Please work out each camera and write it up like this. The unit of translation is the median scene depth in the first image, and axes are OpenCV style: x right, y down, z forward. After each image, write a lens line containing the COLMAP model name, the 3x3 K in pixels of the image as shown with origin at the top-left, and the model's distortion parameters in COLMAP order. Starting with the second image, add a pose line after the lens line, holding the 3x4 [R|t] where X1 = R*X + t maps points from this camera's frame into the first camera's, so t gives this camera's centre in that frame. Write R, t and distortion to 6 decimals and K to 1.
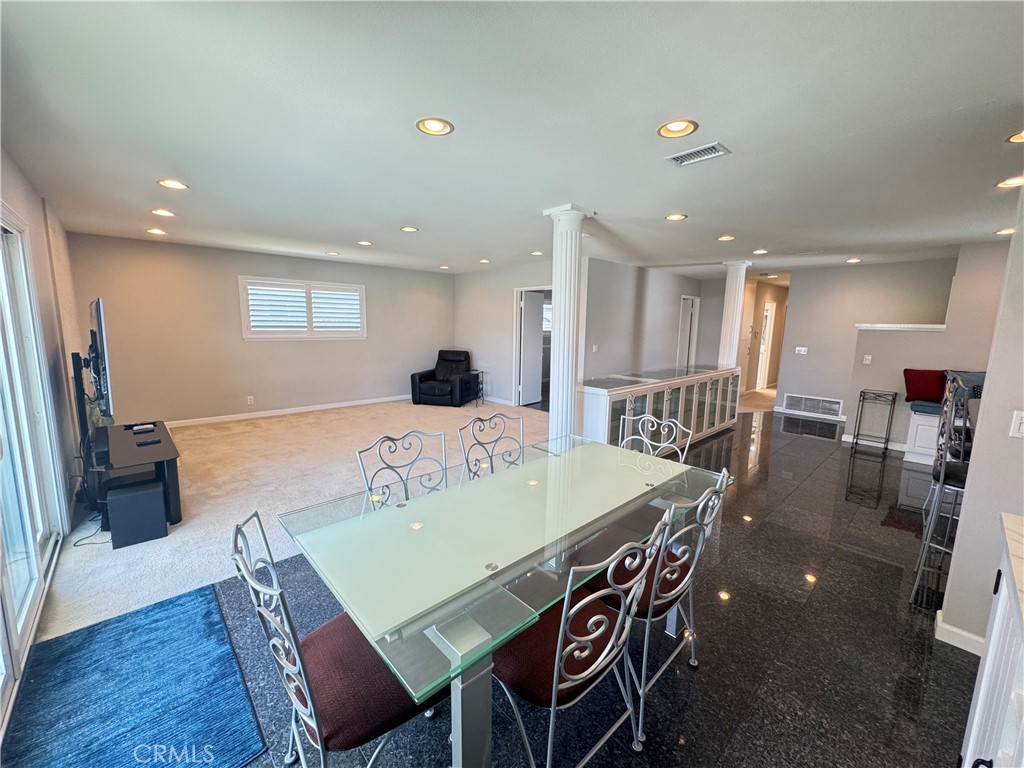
lens RADIAL K [[411.7, 0, 515.7], [0, 411.7, 382.3], [0, 0, 1]] dist [-0.000540, -0.000002]
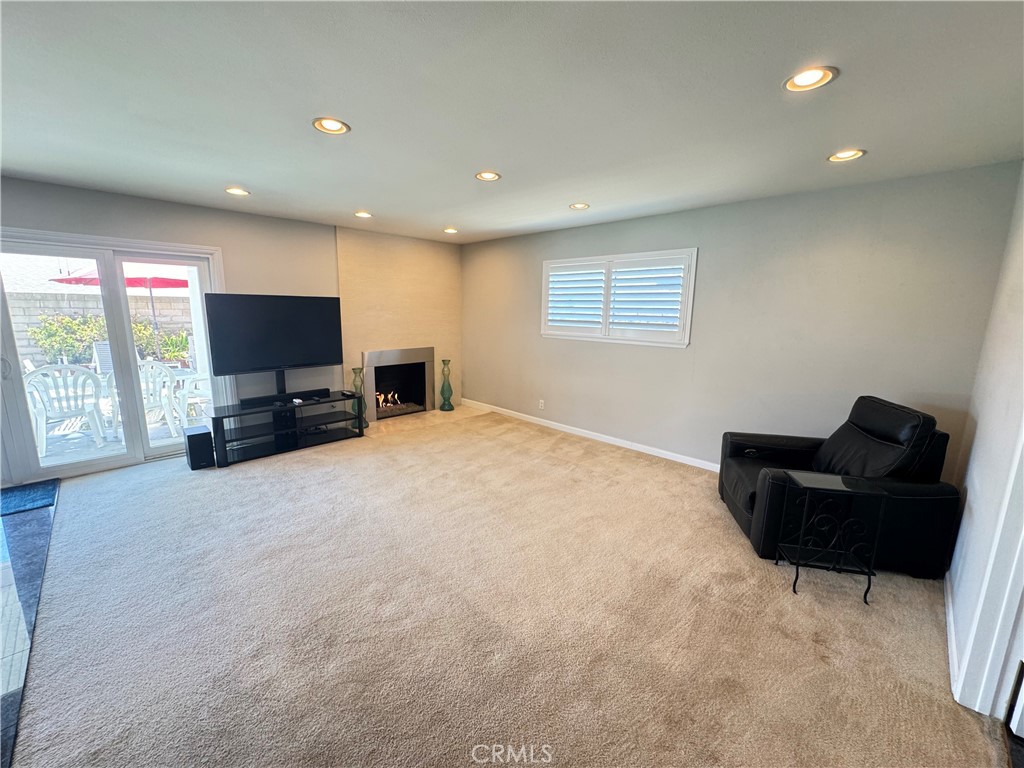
lens RADIAL K [[411.7, 0, 515.7], [0, 411.7, 382.3], [0, 0, 1]] dist [-0.000540, -0.000002]
pose [[0.042789, 0.158088, -0.986497, 0.213032], [-0.157571, 0.976112, 0.149589, -0.125506], [0.986580, 0.149043, 0.066677, 0.882315]]
